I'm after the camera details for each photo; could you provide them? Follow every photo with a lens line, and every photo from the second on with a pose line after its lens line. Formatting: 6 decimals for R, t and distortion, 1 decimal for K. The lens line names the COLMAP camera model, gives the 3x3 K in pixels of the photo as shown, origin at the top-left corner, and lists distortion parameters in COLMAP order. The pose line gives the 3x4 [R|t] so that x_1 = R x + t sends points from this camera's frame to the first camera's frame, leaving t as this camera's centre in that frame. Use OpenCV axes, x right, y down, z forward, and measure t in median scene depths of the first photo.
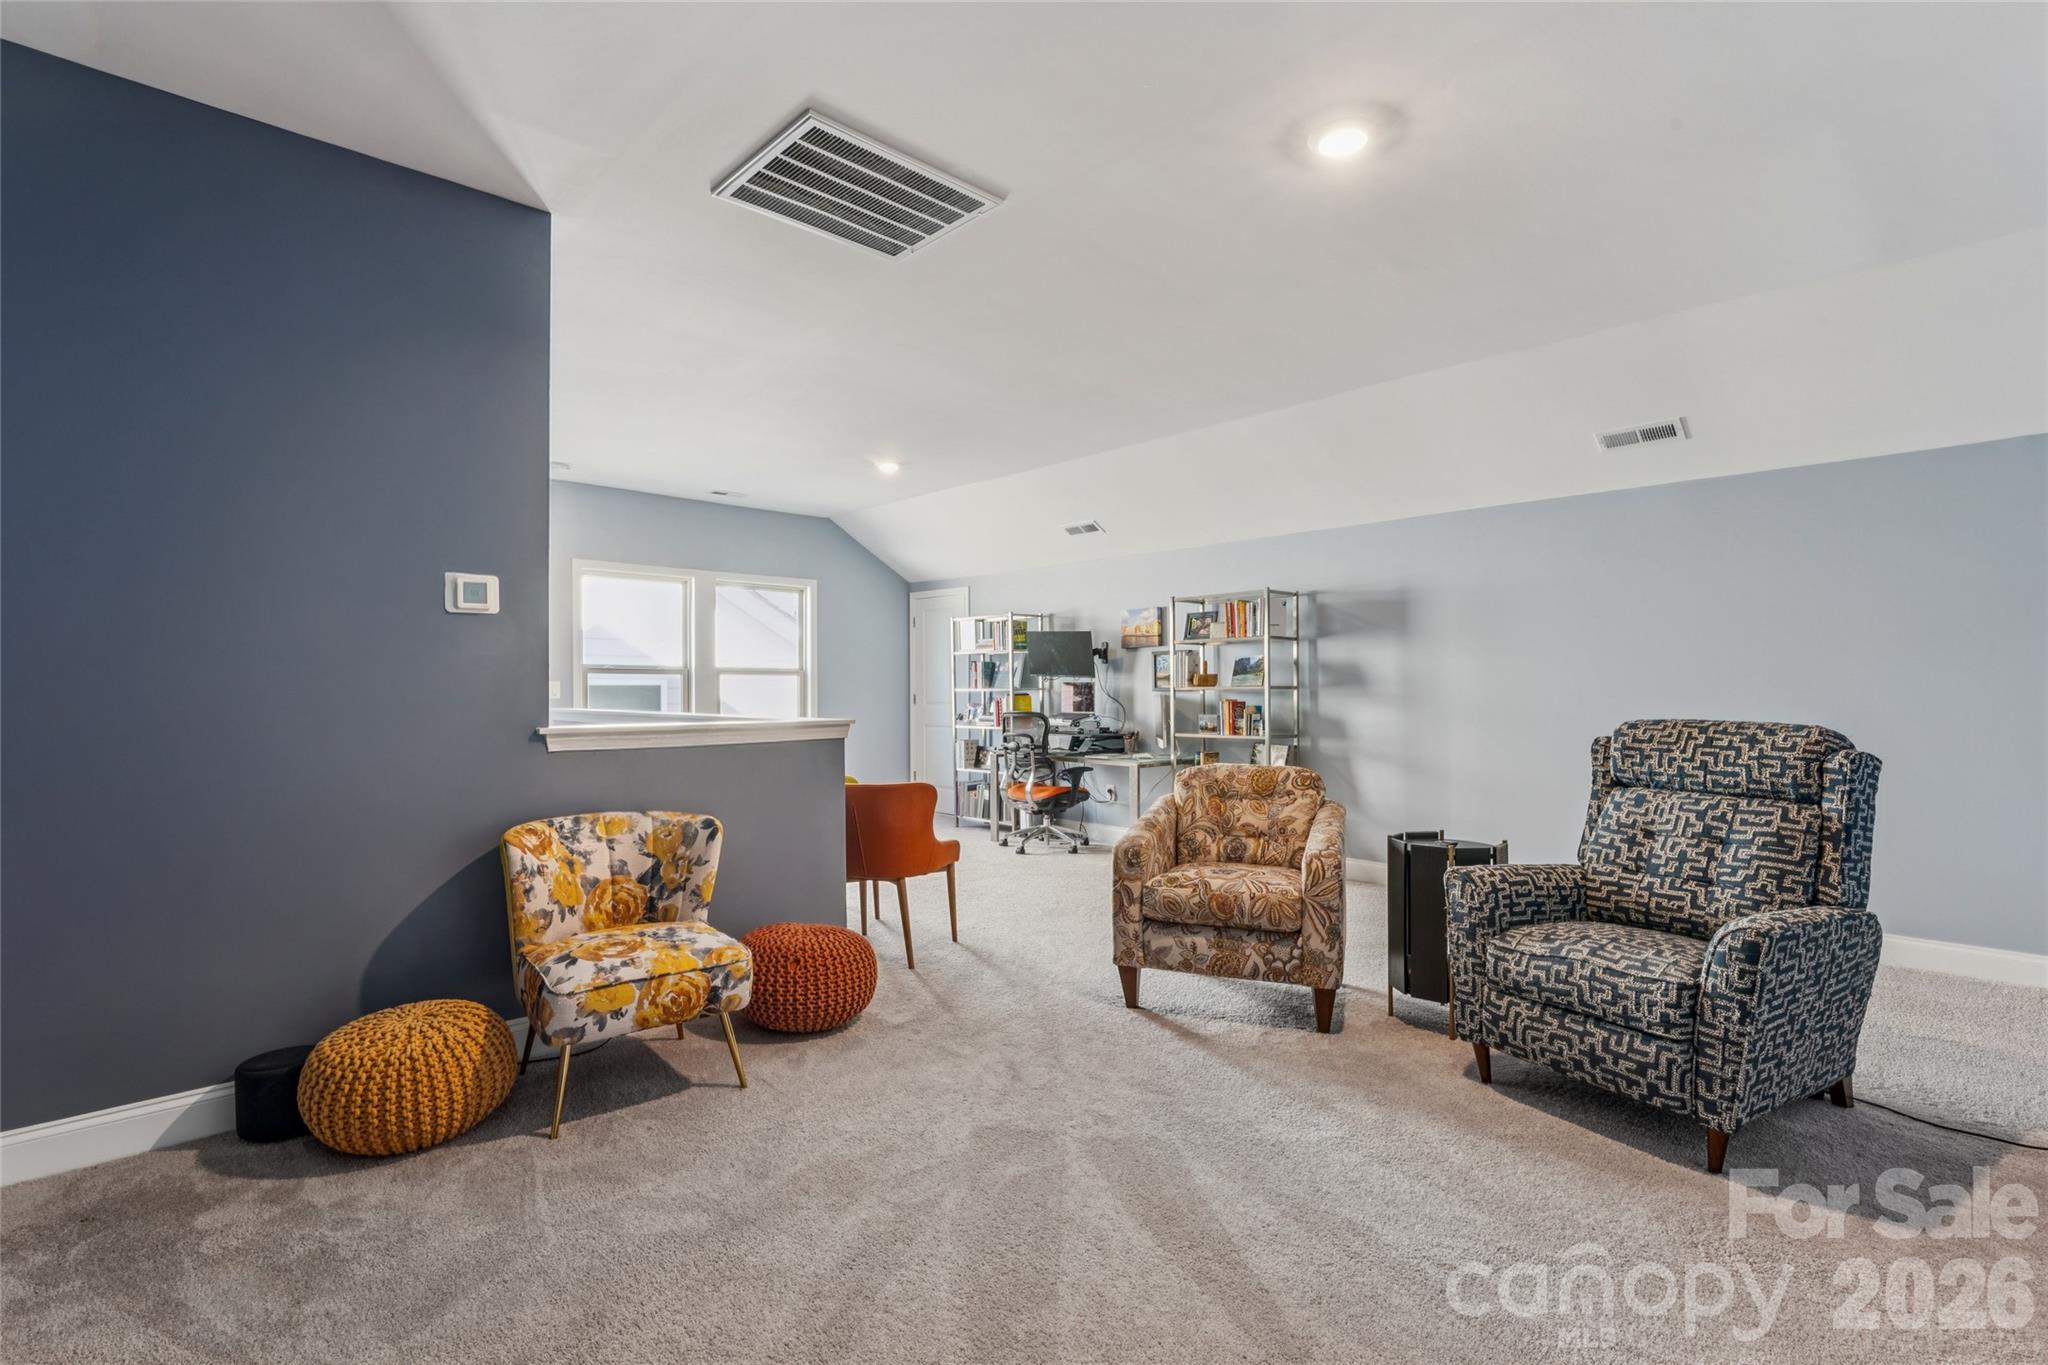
lens RADIAL K [[962.1, 0, 1027.2], [0, 962.1, 700.6], [0, 0, 1]] dist [0.001266, -0.000284]
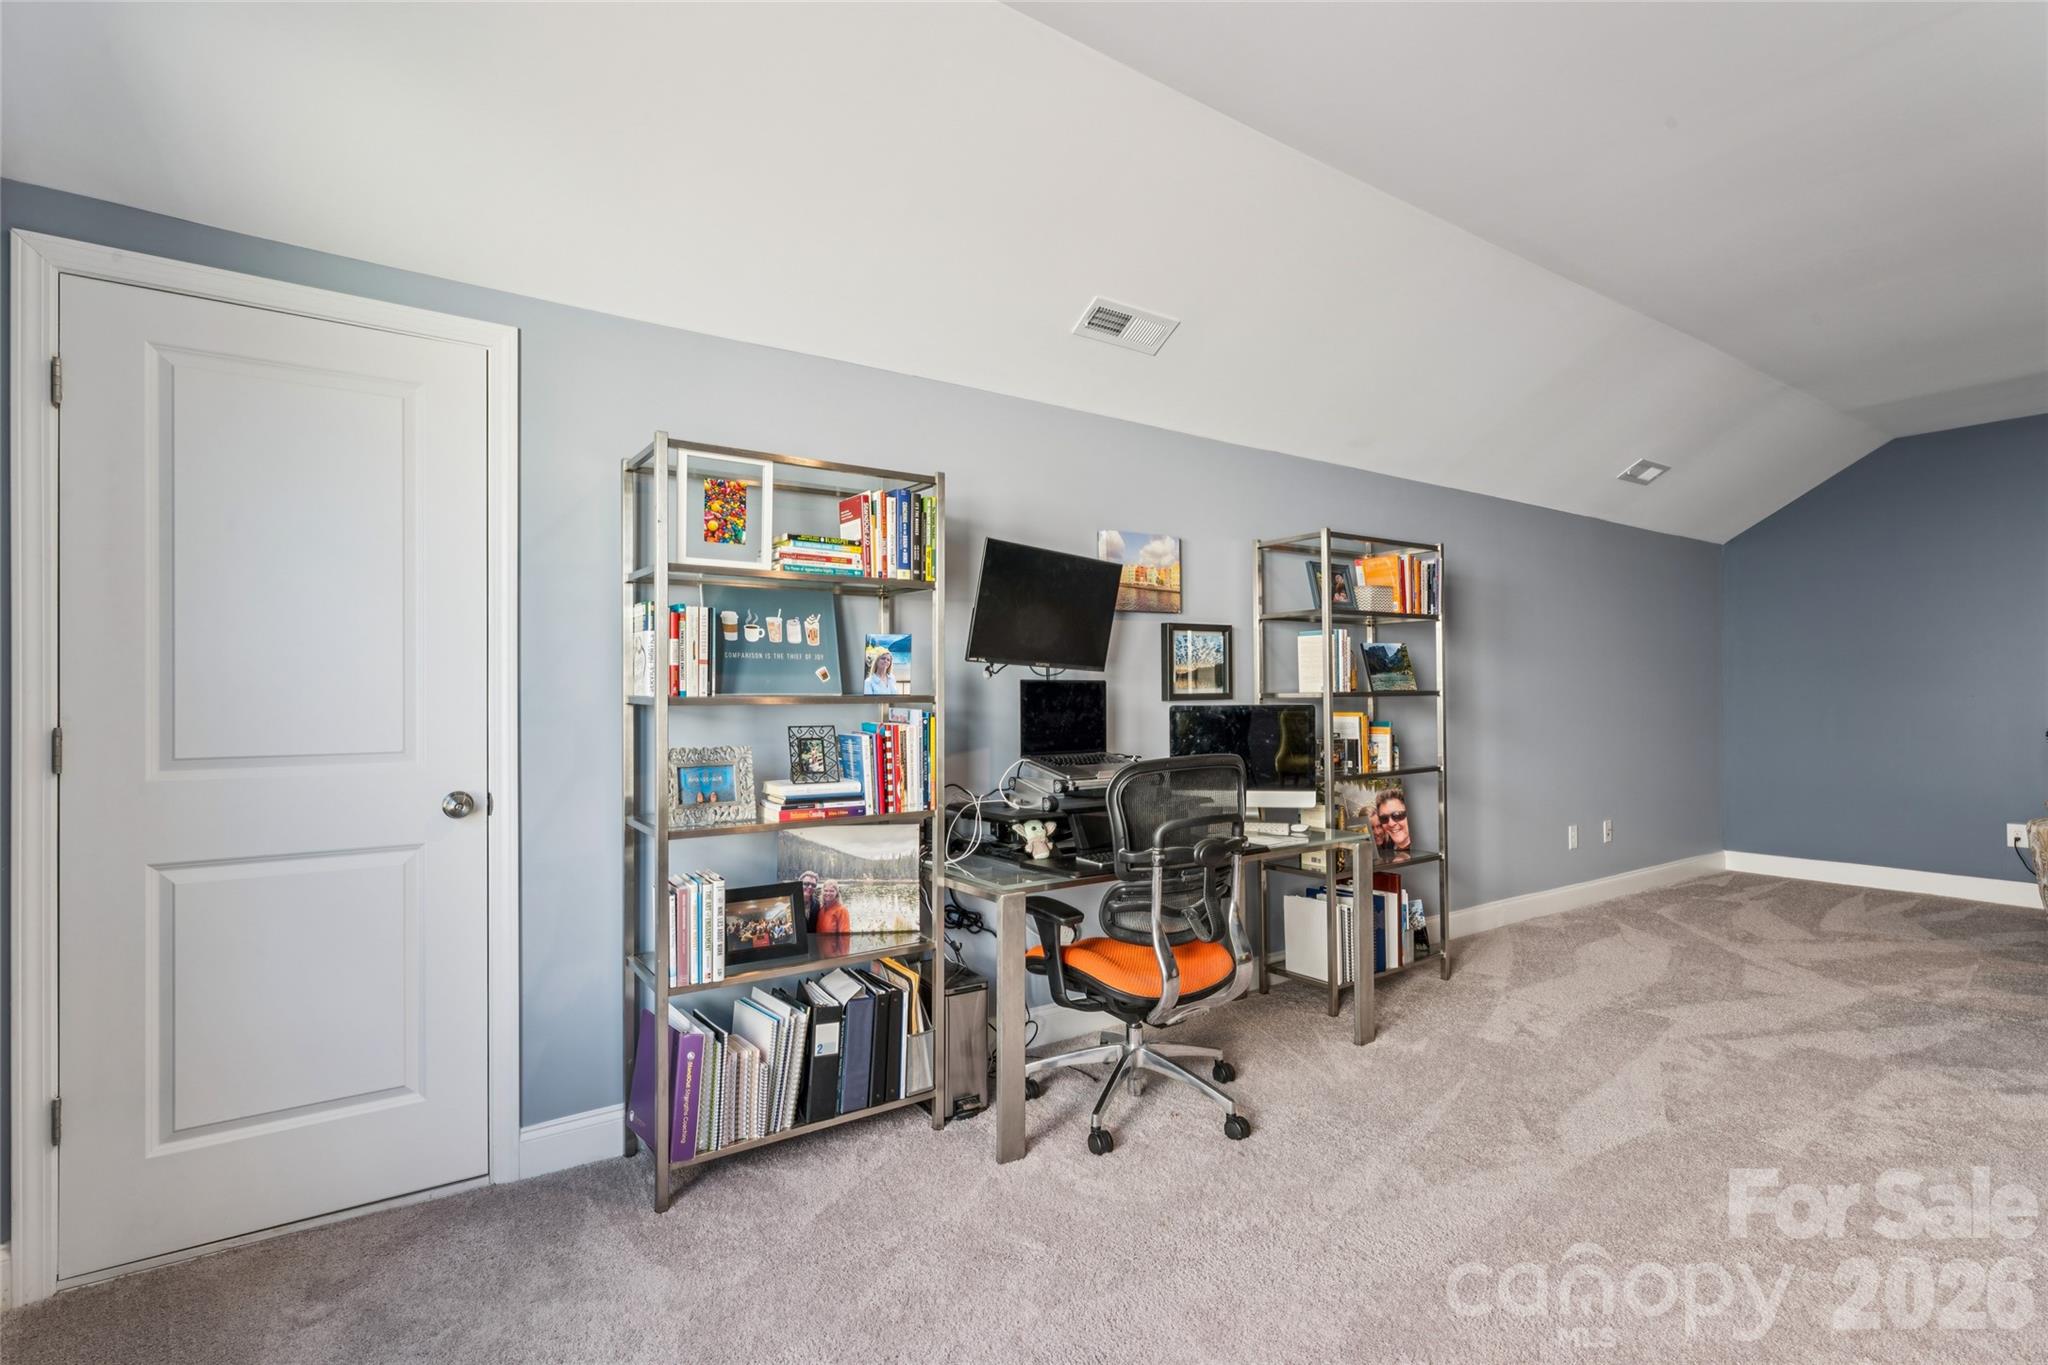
lens RADIAL K [[962.1, 0, 1027.2], [0, 962.1, 700.6], [0, 0, 1]] dist [0.001266, -0.000284]
pose [[0.154497, 0.007726, 0.987963, -0.371243], [0.023496, 0.999658, -0.011491, -0.005818], [-0.987714, 0.024988, 0.154263, 0.972224]]
